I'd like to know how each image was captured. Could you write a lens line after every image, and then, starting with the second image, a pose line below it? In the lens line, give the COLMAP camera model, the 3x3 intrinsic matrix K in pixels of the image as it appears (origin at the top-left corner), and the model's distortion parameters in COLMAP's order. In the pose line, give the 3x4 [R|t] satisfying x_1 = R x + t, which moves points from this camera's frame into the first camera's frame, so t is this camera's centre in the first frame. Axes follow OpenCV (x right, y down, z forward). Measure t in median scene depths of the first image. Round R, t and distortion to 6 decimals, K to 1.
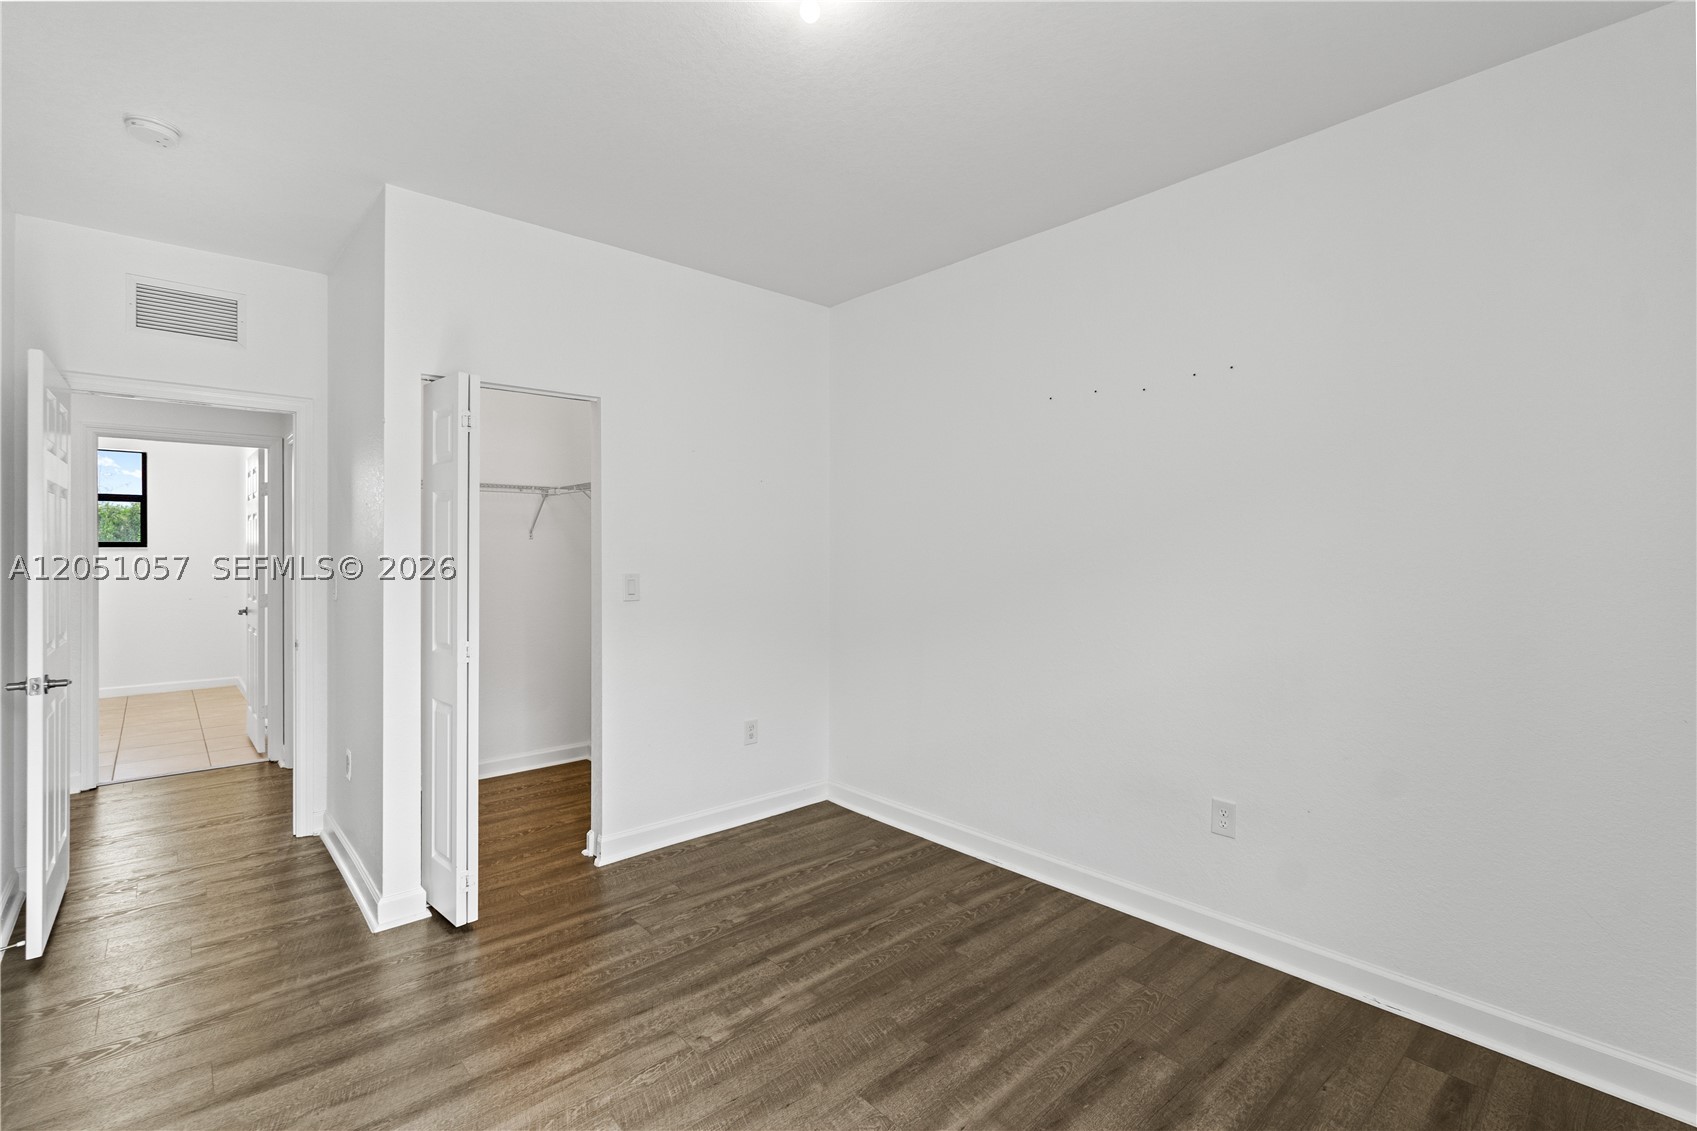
lens RADIAL K [[766.8, 0, 836.9], [0, 766.8, 552.3], [0, 0, 1]] dist [-0.008345, 0.001924]
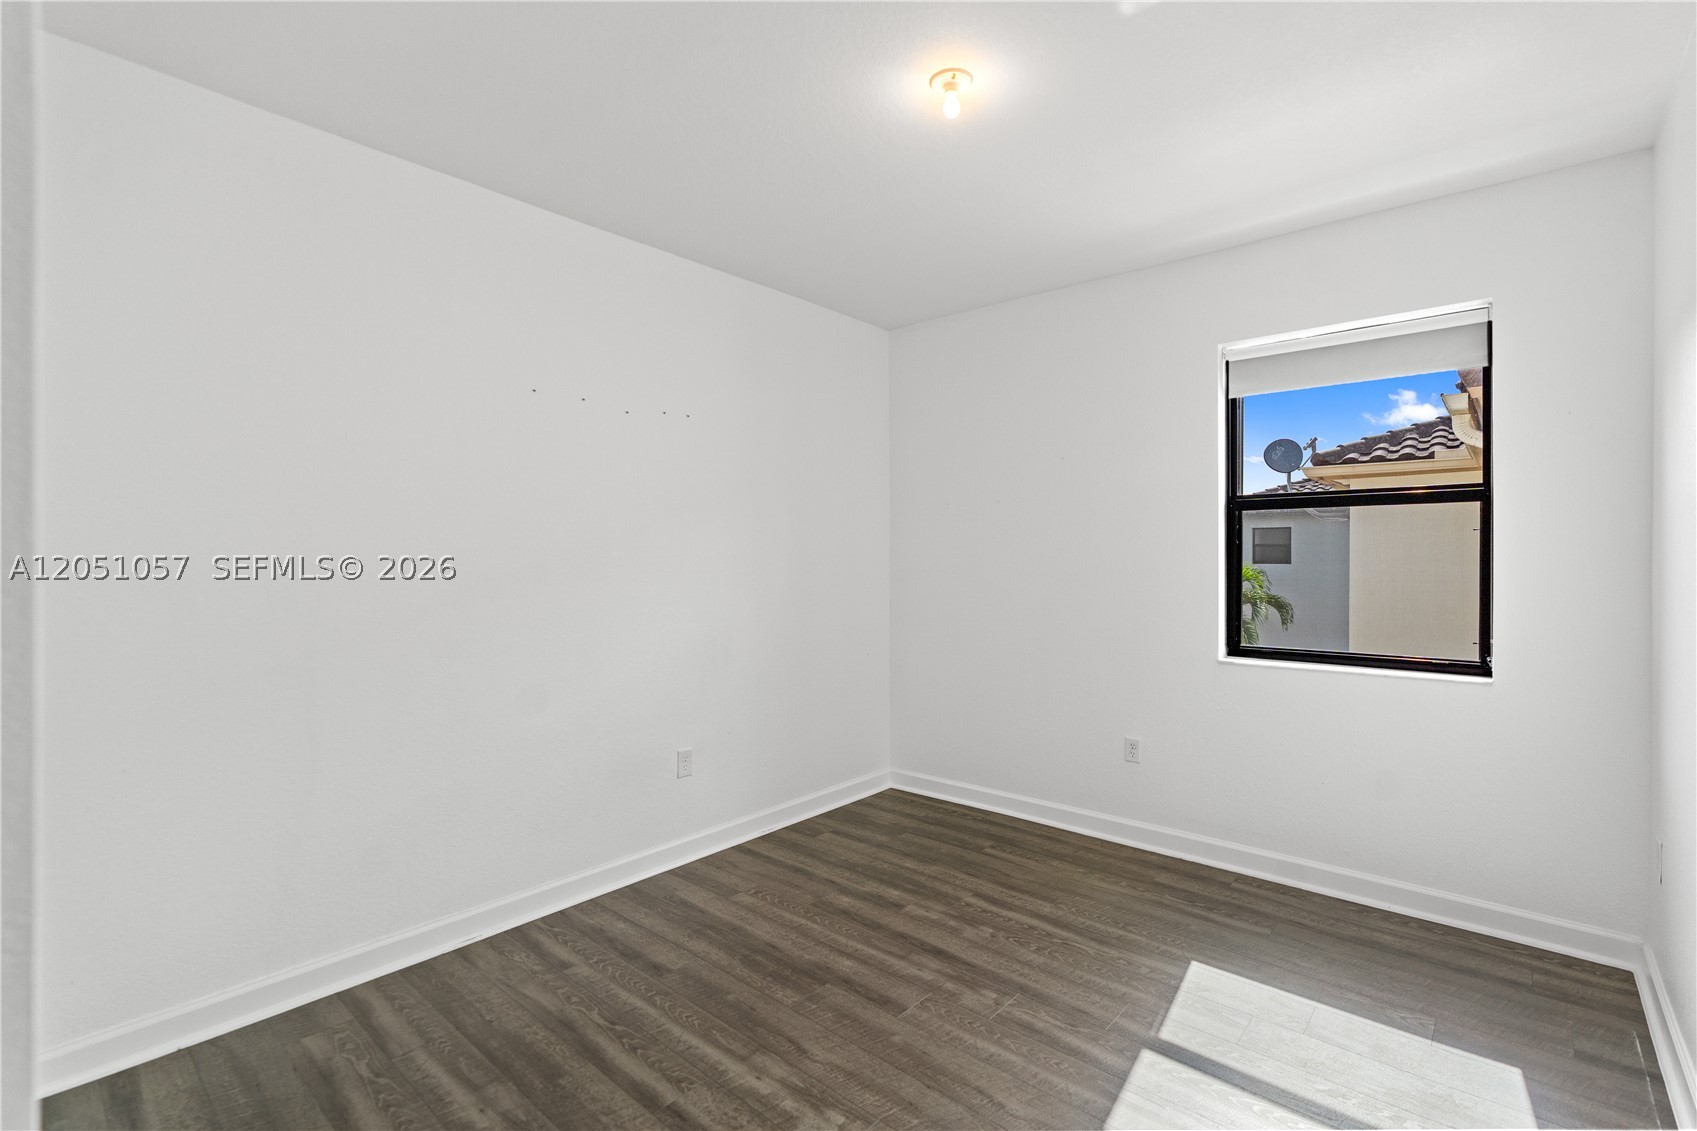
lens RADIAL K [[766.8, 0, 837.5], [0, 766.8, 563.8], [0, 0, 1]] dist [-0.008345, 0.001924]
pose [[-0.114628, -0.013518, 0.993317, -0.882719], [0.004762, 0.999888, 0.014157, -0.014459], [-0.993397, 0.006353, -0.114551, 0.948086]]
